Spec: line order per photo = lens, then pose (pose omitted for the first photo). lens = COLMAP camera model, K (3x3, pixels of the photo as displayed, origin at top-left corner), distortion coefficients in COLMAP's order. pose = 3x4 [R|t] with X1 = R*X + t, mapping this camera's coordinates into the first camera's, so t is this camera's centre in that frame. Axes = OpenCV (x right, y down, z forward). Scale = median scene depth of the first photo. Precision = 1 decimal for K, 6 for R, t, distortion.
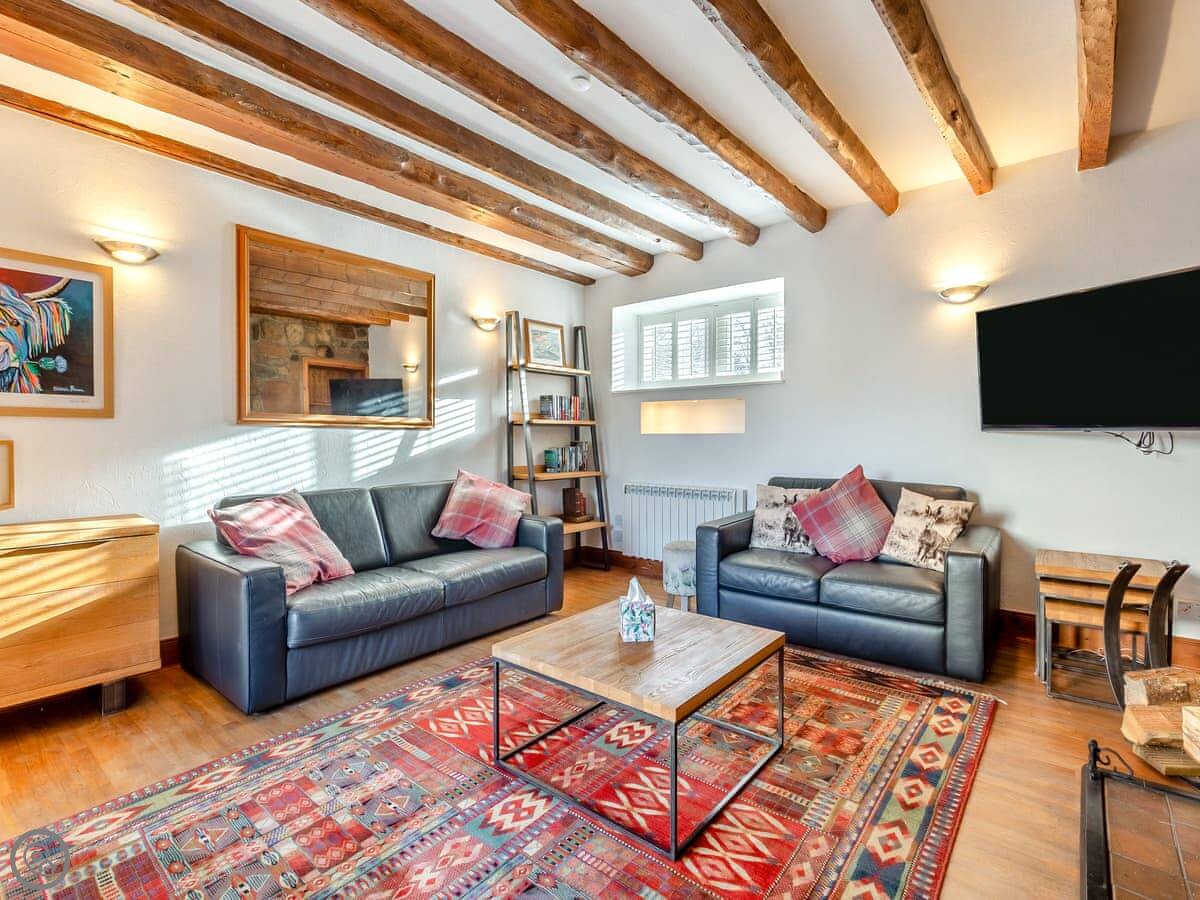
lens RADIAL K [[575.3, 0, 596.3], [0, 575.3, 448.5], [0, 0, 1]] dist [0.000247, 0.001513]
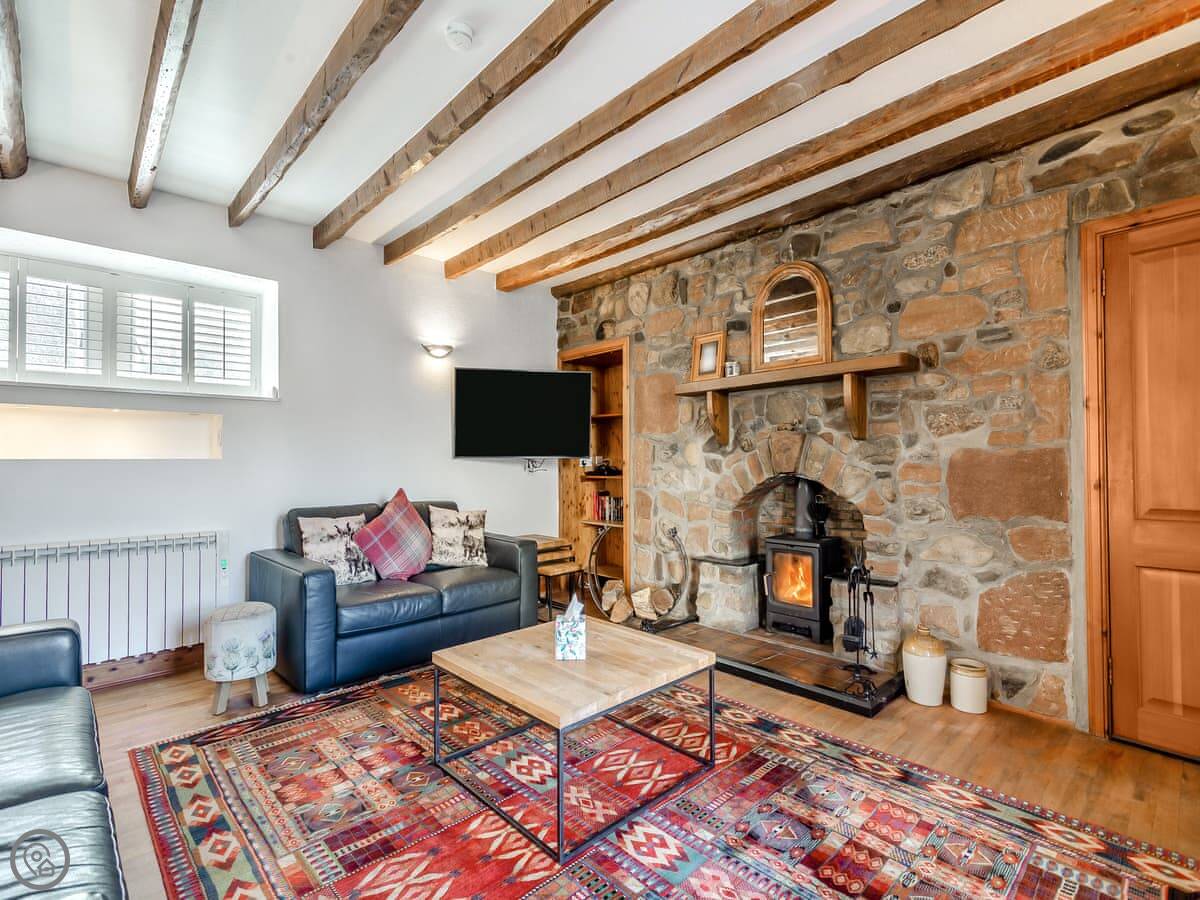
lens RADIAL K [[575.3, 0, 600.6], [0, 575.3, 451.8], [0, 0, 1]] dist [0.000247, 0.001513]
pose [[0.119425, 0.020127, 0.992639, -1.083801], [0.027817, 0.999334, -0.023609, -0.007107], [-0.992453, 0.030432, 0.118786, 0.921798]]
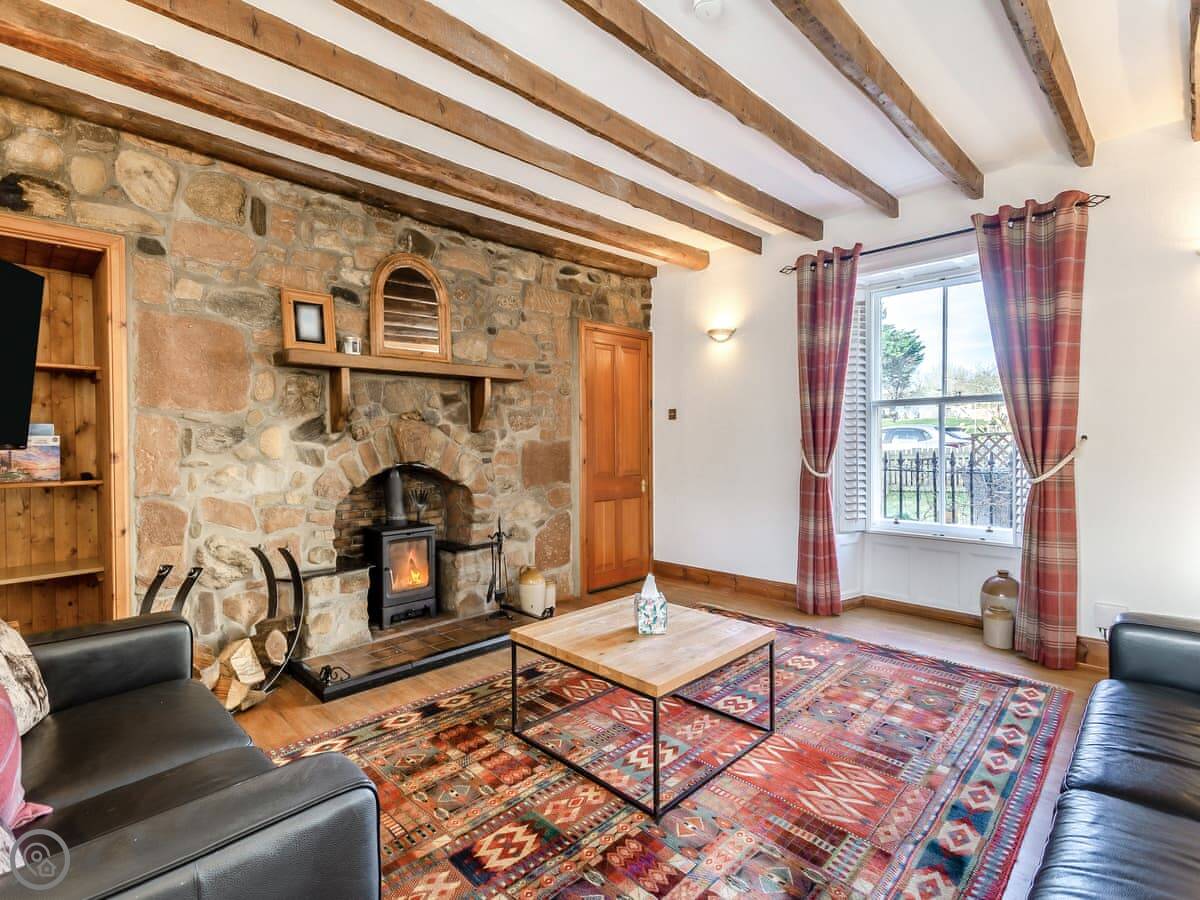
lens RADIAL K [[575.3, 0, 596.8], [0, 575.3, 448.9], [0, 0, 1]] dist [0.000247, 0.001513]
pose [[-0.995654, 0.010405, 0.092547, 0.070359], [0.013546, 0.999351, 0.033377, -0.065070], [-0.092140, 0.034485, -0.995149, 2.383400]]
